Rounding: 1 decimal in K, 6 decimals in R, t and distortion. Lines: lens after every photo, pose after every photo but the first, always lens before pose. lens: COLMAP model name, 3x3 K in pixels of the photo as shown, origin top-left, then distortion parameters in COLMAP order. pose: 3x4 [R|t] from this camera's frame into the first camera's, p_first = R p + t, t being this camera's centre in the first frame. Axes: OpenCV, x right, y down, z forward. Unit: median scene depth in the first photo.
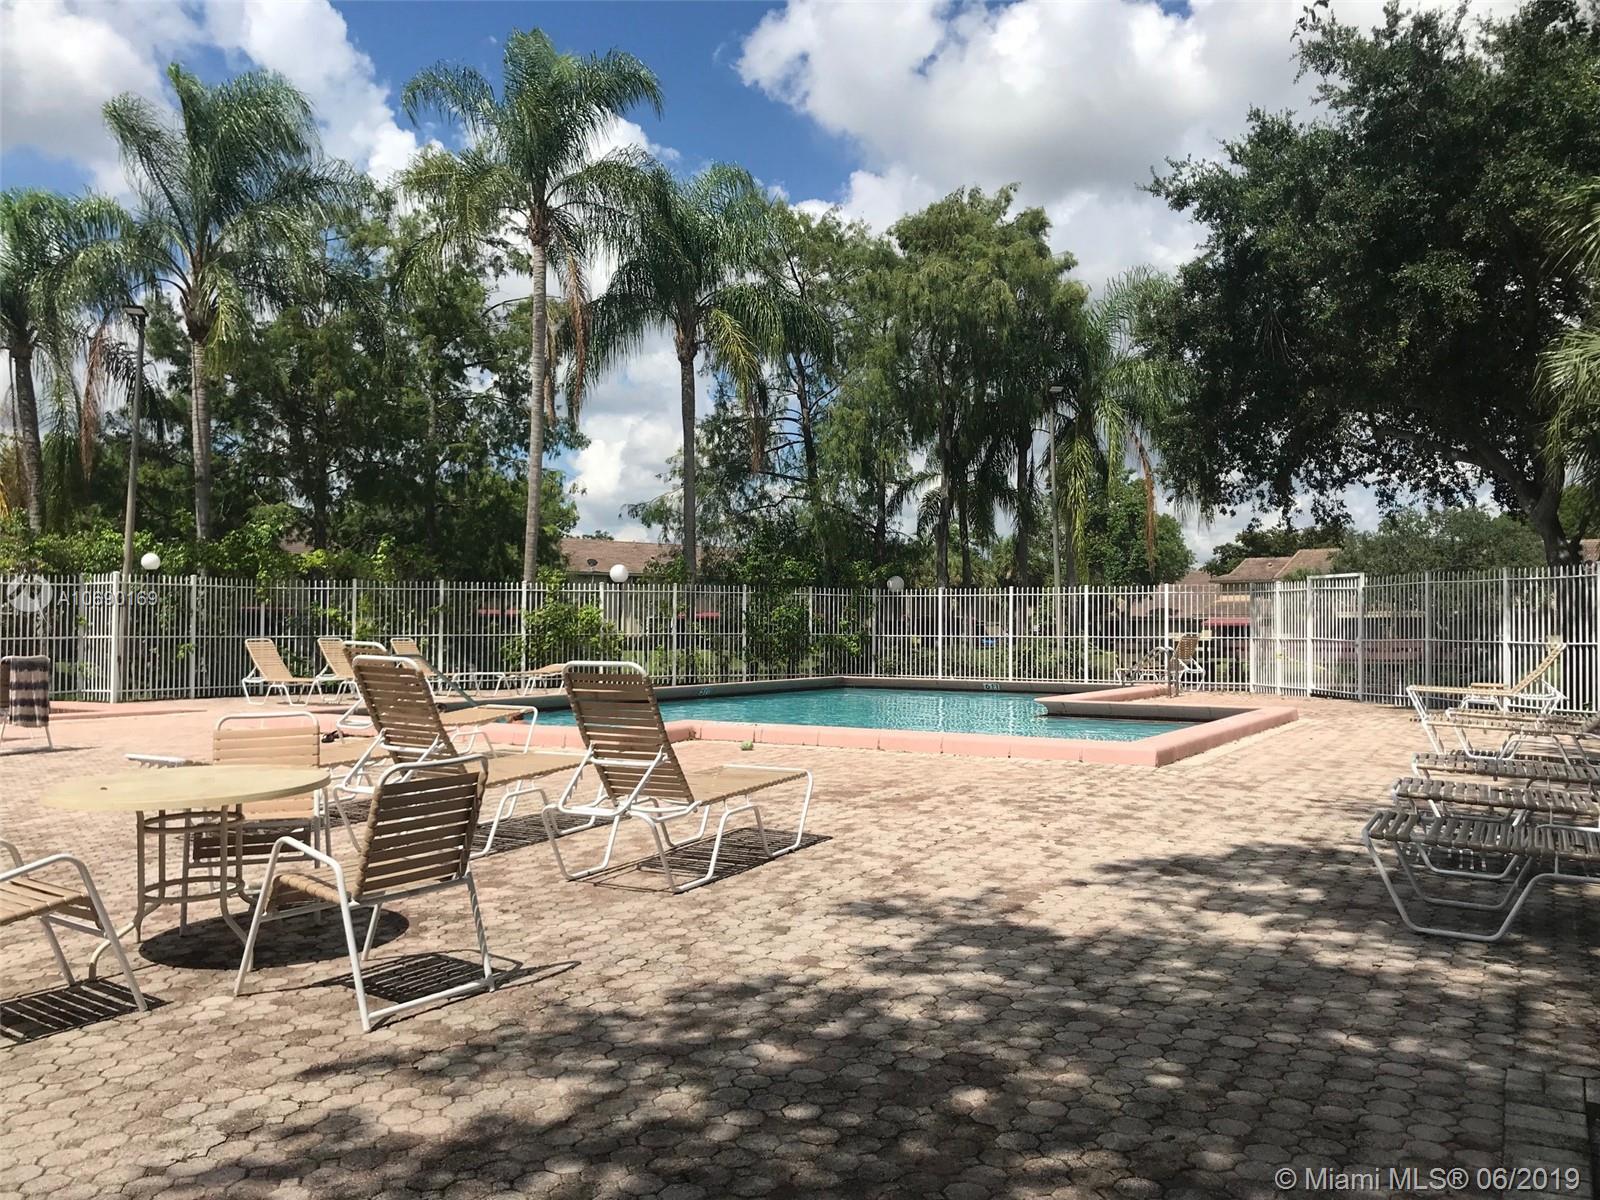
lens RADIAL K [[1314.4, 0, 801.4], [0, 1314.4, 589.3], [0, 0, 1]] dist [0.065805, -0.110812]
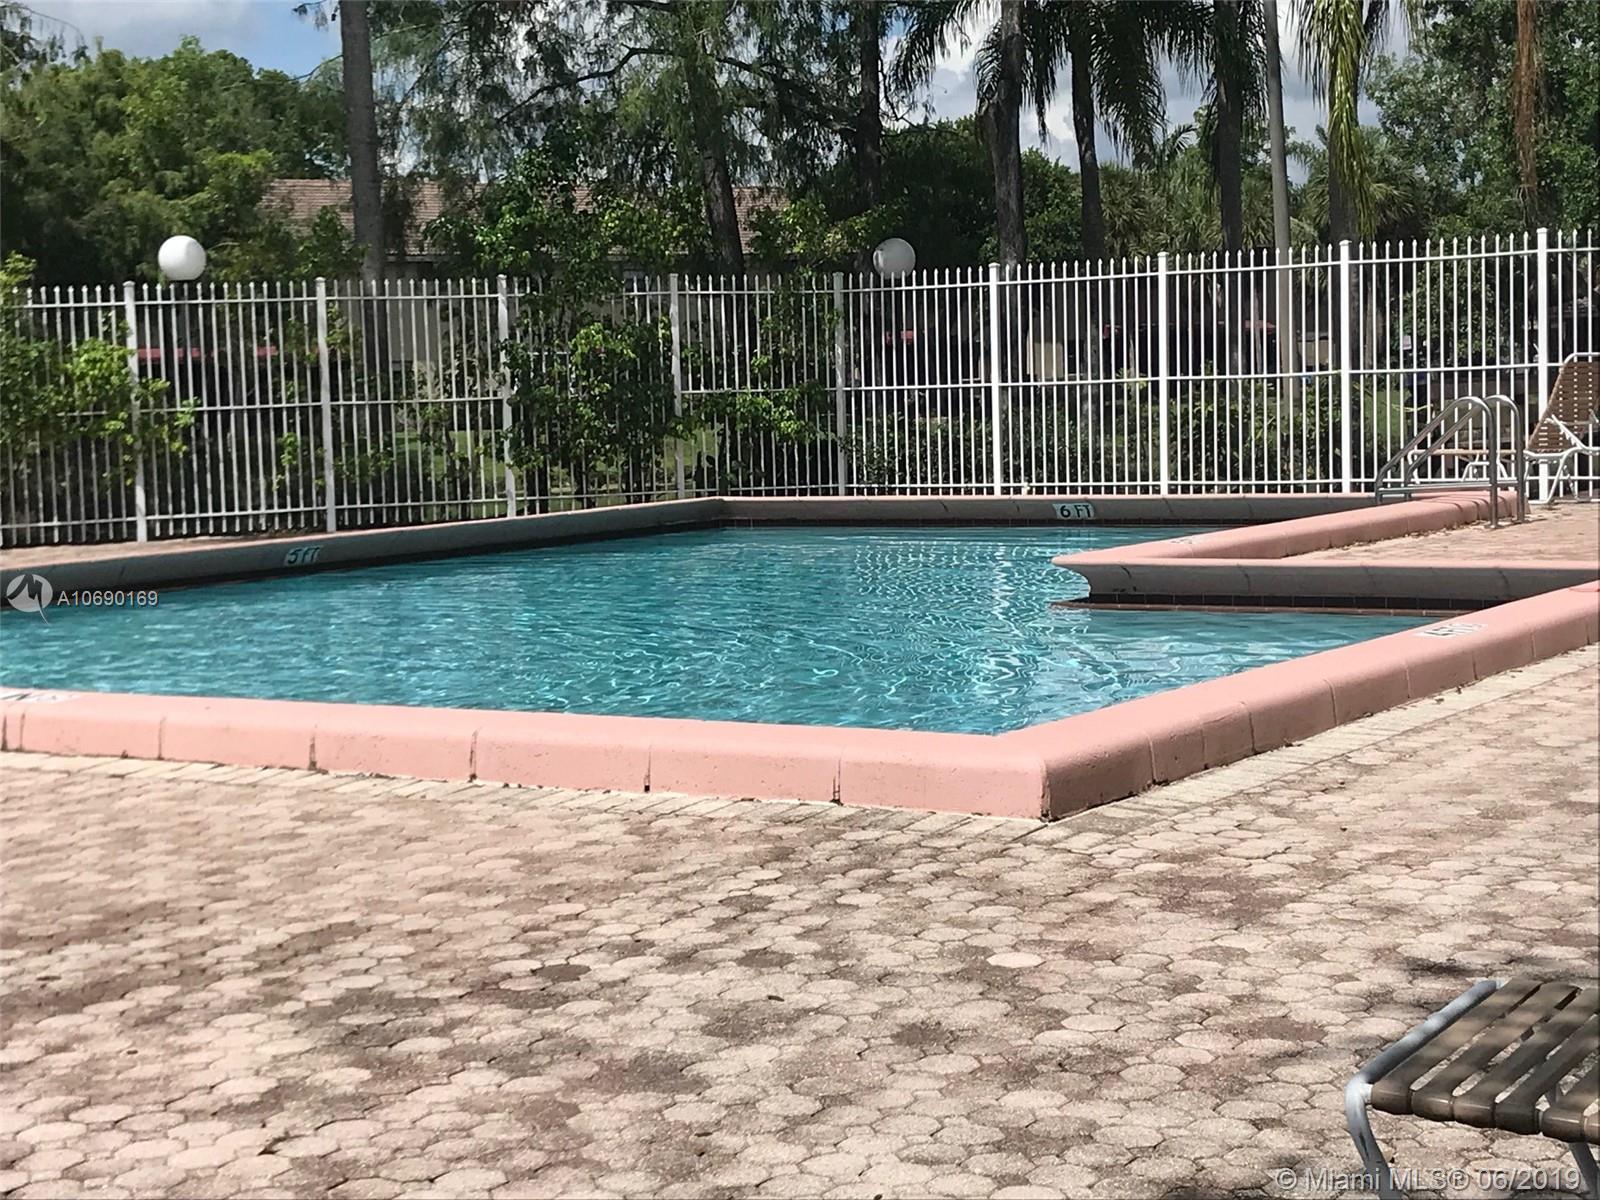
lens RADIAL K [[2928.2, 0, 800.0], [0, 2928.2, 600.0], [0, 0, 1]] dist [0.128594, 0.023660]
pose [[0.998708, -0.035235, -0.036618, 0.077734], [0.039091, 0.993099, 0.110575, -0.000696], [0.032470, -0.111864, 0.993193, 0.092229]]
